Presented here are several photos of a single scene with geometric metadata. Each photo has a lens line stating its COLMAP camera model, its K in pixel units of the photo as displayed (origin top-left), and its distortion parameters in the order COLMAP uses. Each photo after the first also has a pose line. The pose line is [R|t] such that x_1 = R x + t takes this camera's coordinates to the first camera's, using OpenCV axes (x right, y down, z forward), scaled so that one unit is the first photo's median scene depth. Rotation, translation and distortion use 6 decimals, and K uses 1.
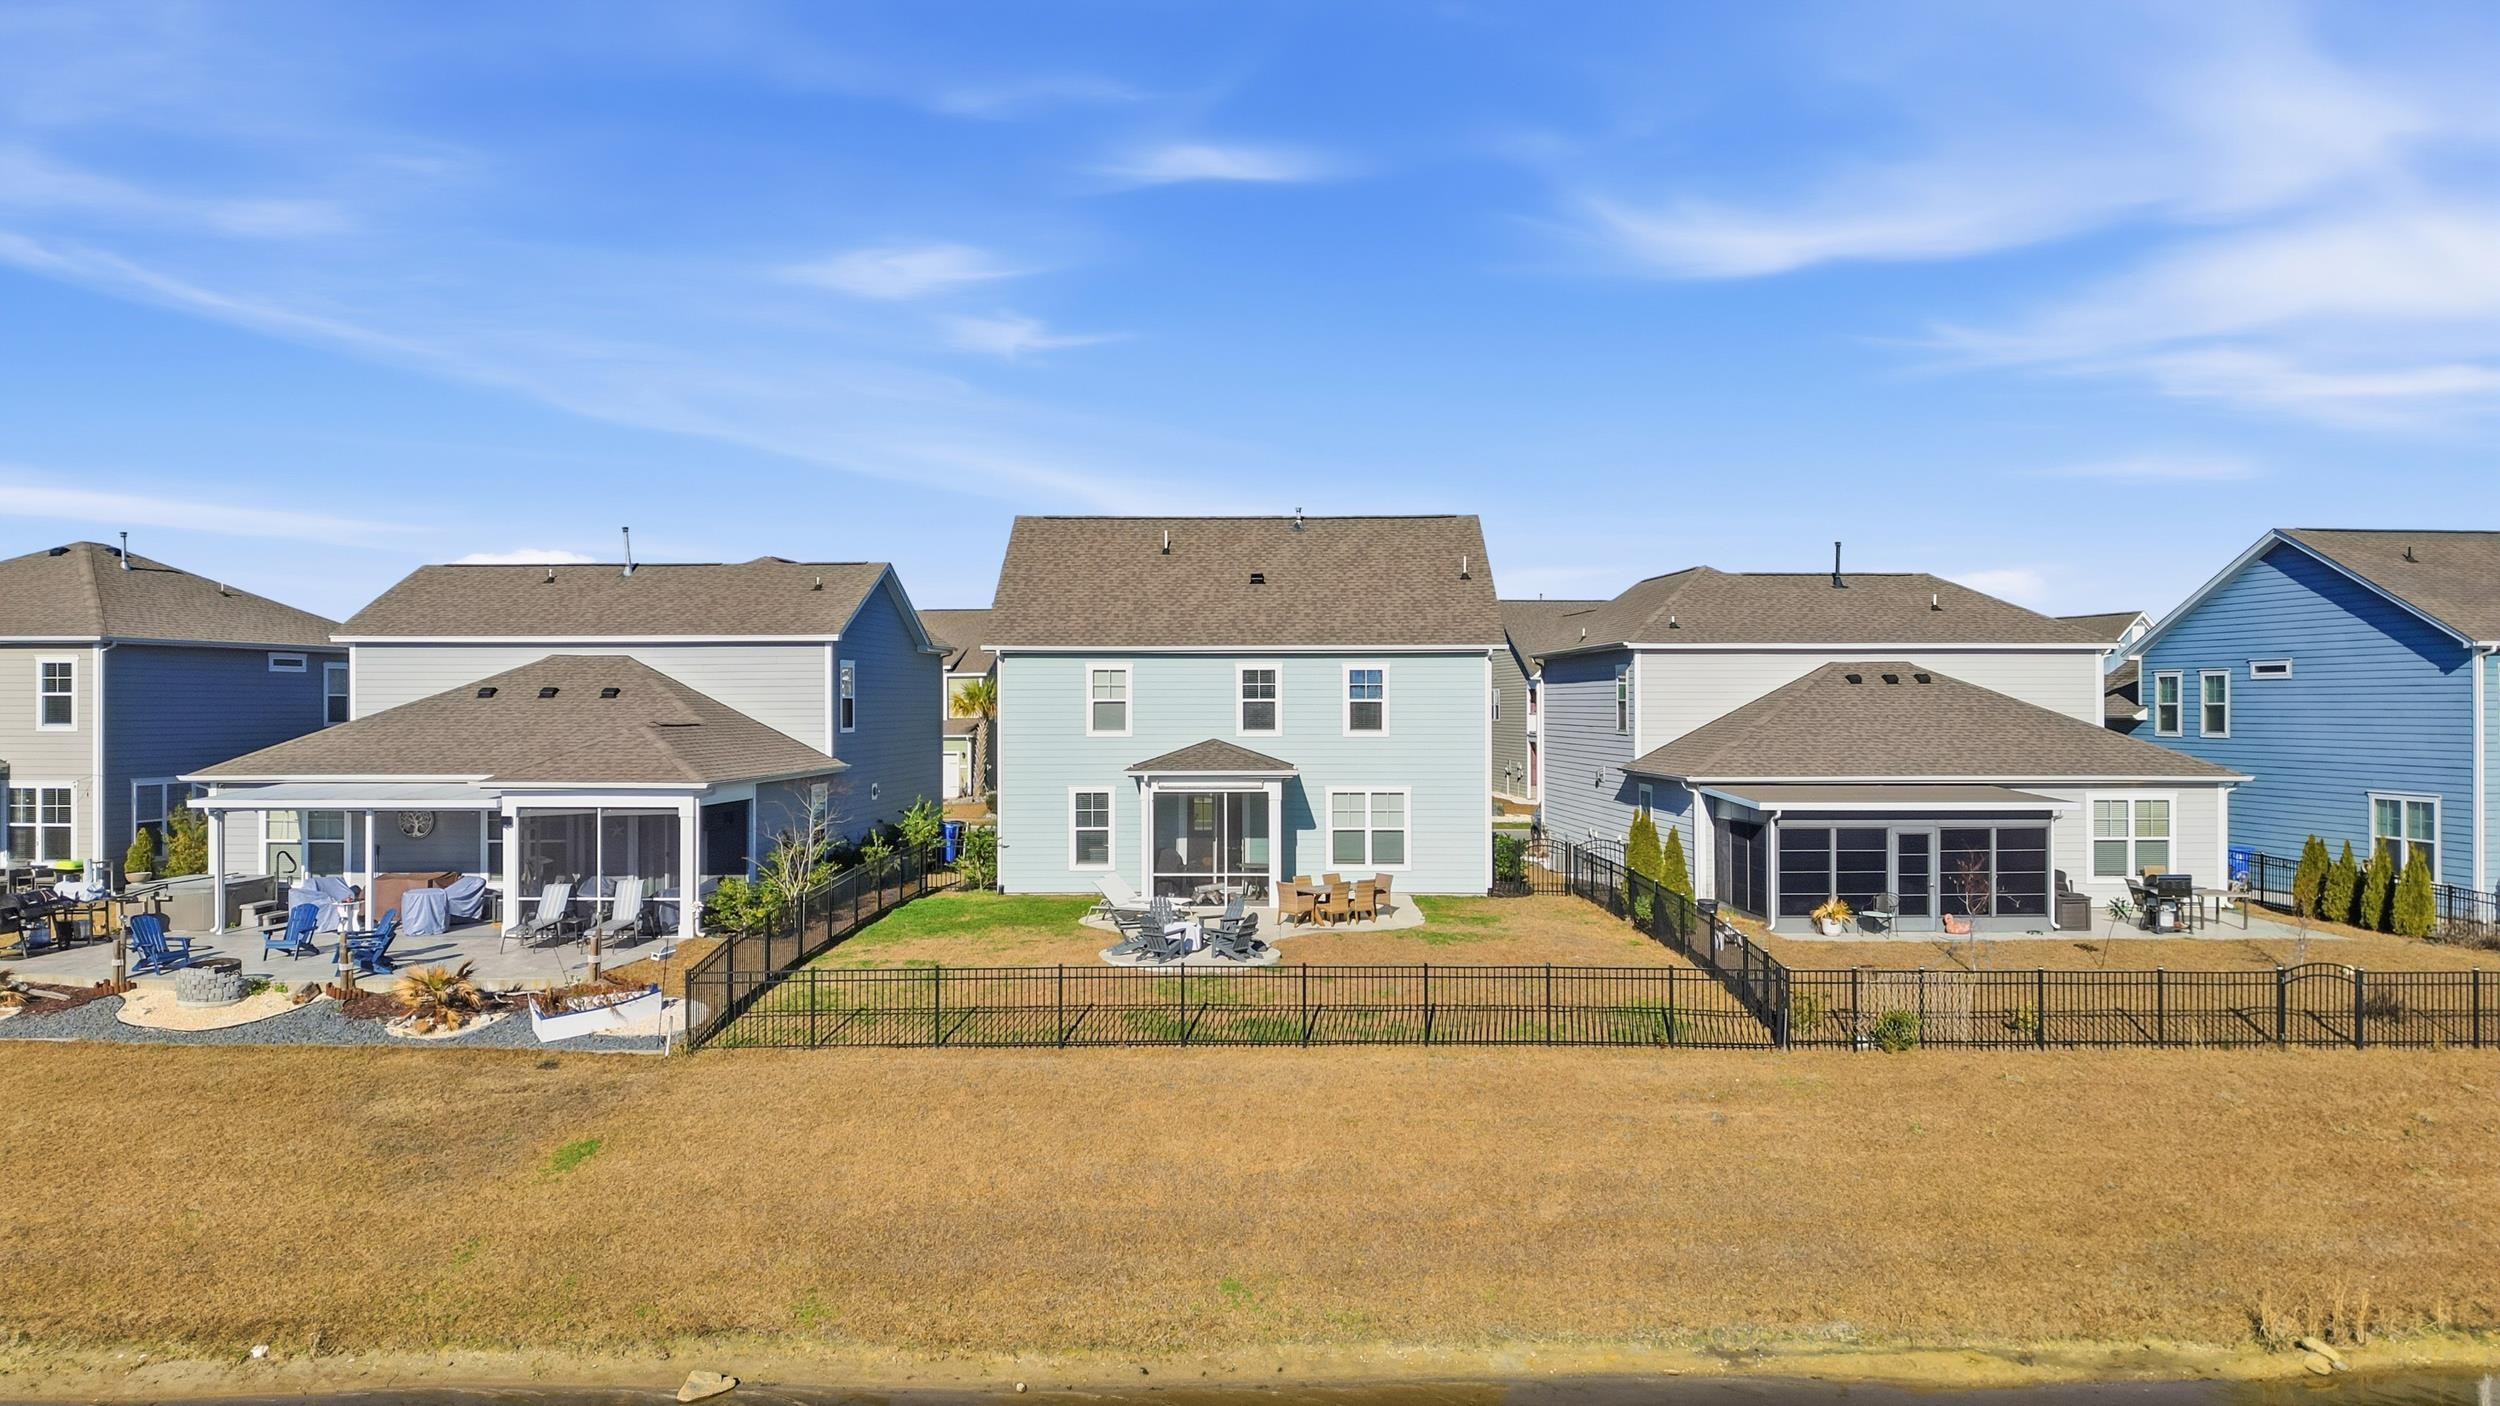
lens RADIAL K [[1735.4, 0, 1250.0], [0, 1735.4, 703.0], [0, 0, 1]] dist [0.090624, -0.075827]
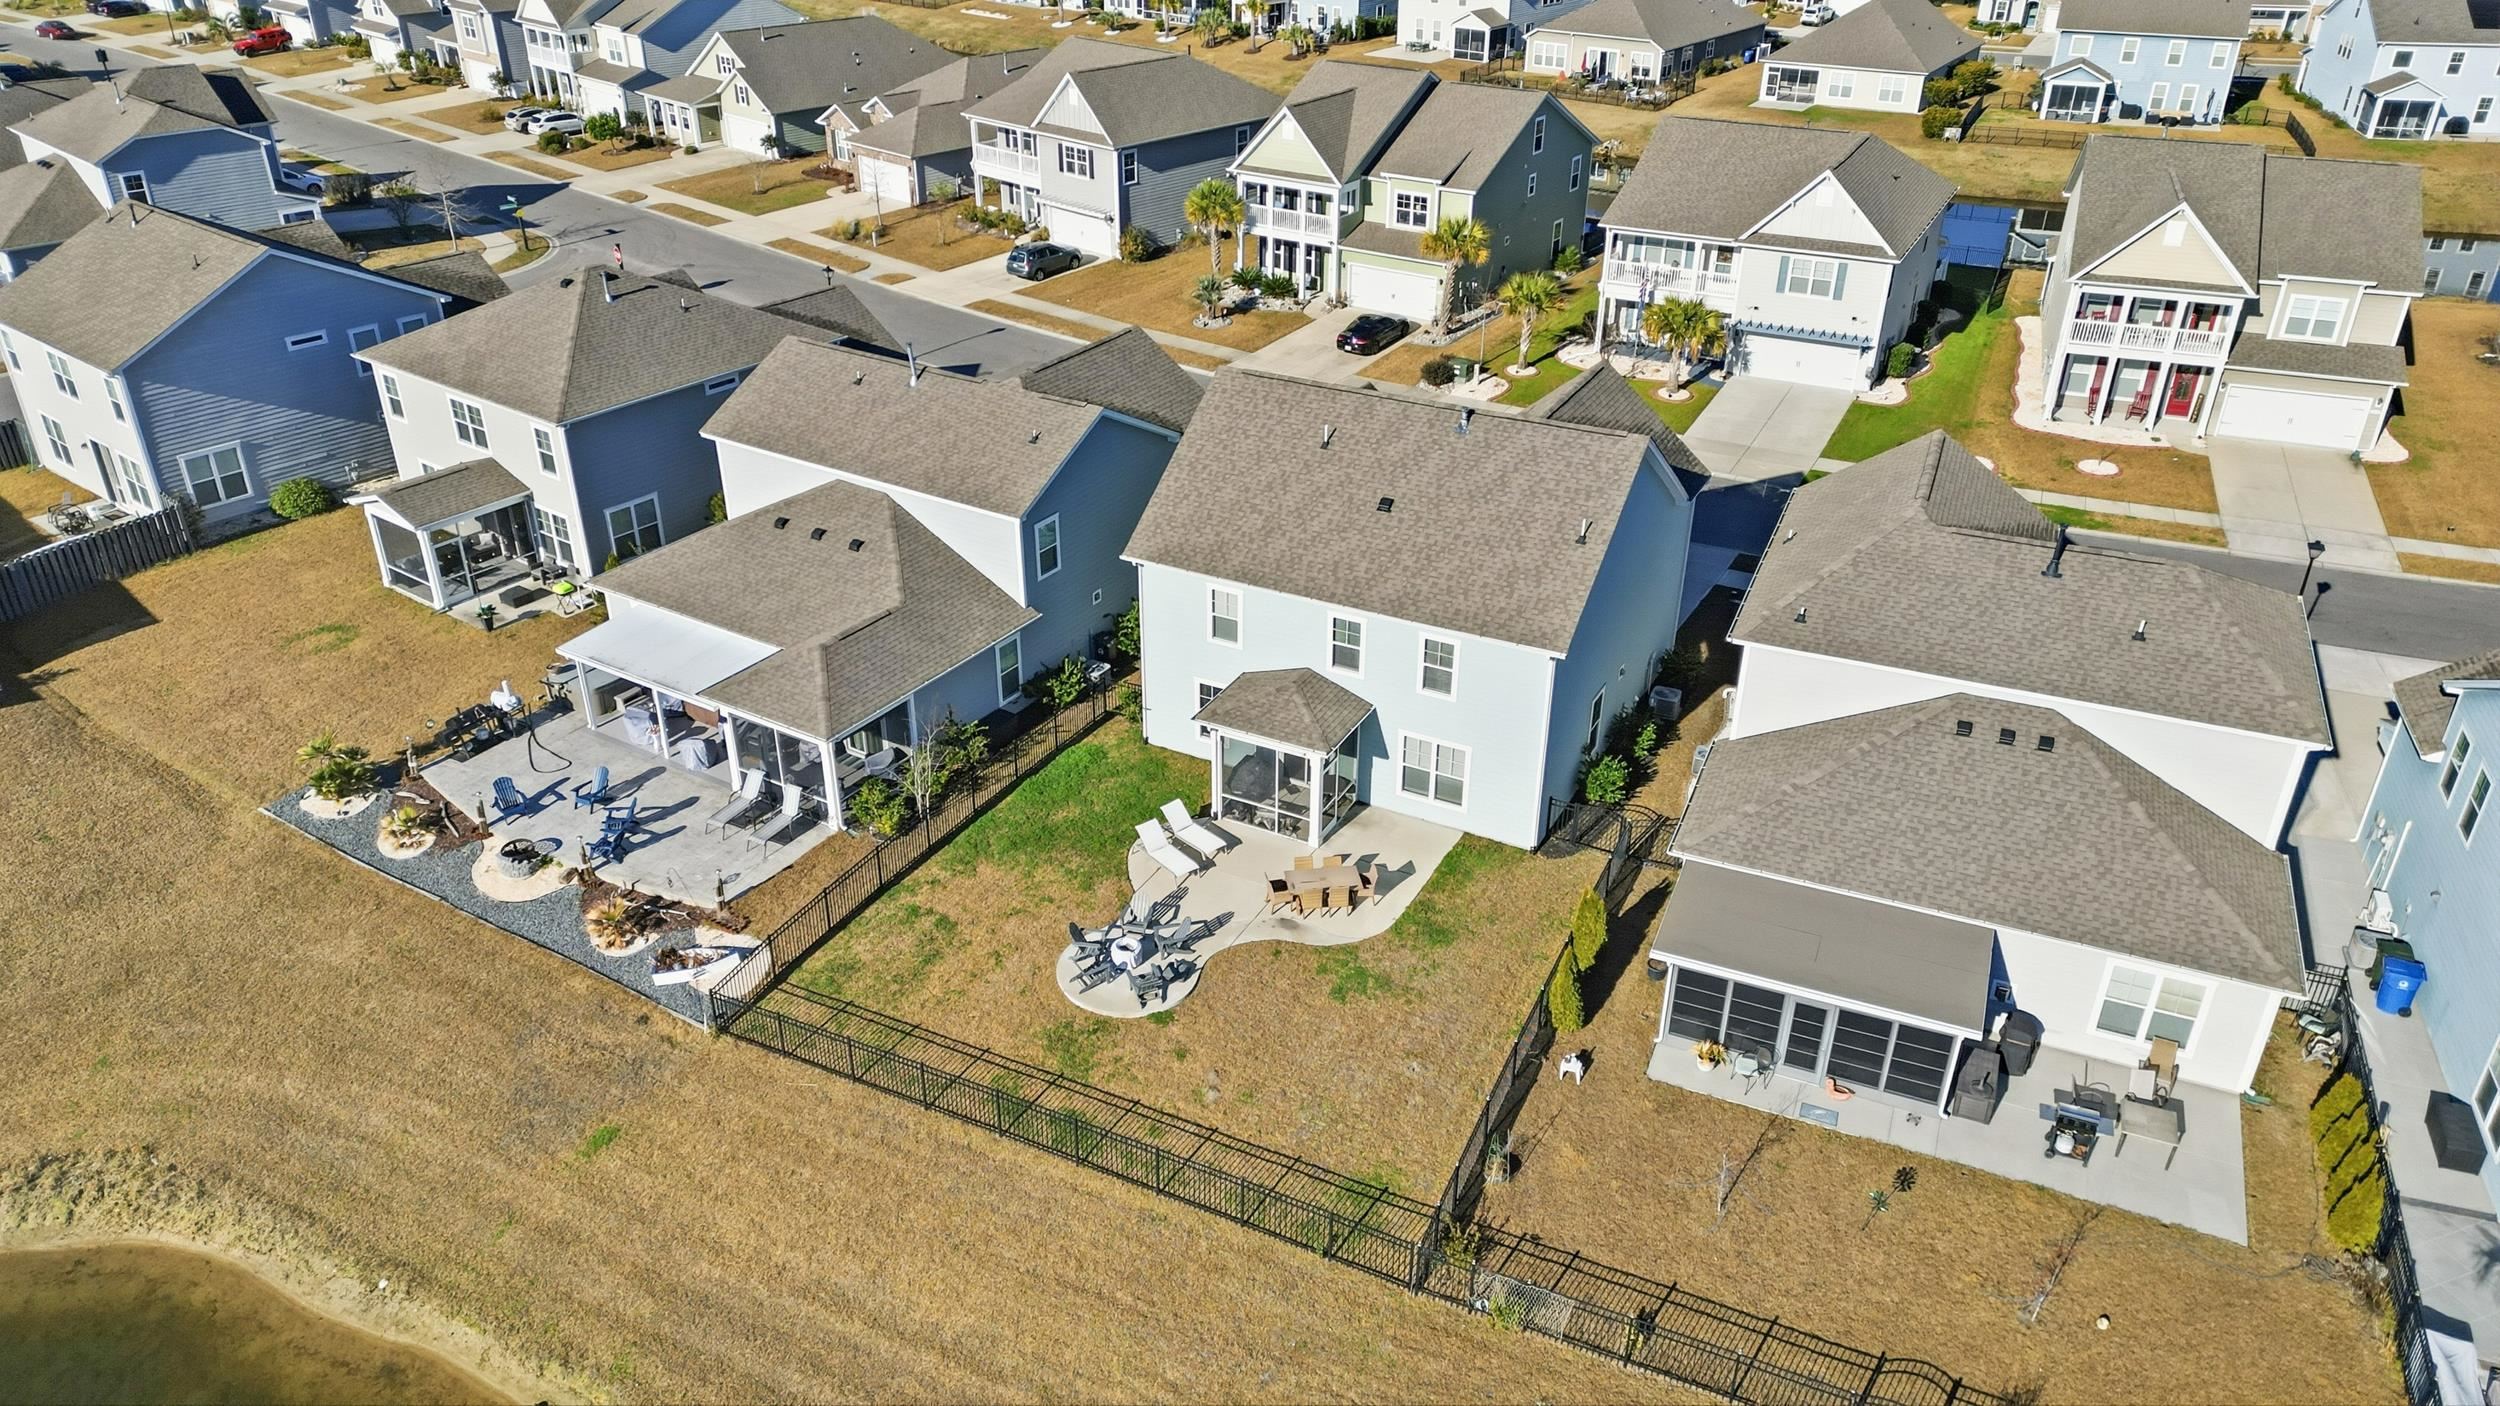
lens RADIAL K [[1735.4, 0, 1250.0], [0, 1735.4, 703.0], [0, 0, 1]] dist [0.090624, -0.075827]
pose [[0.890910, 0.225036, -0.394510, 0.387638], [-0.007741, 0.876018, 0.482216, -0.492202], [0.454113, -0.426557, 0.782195, 0.108670]]
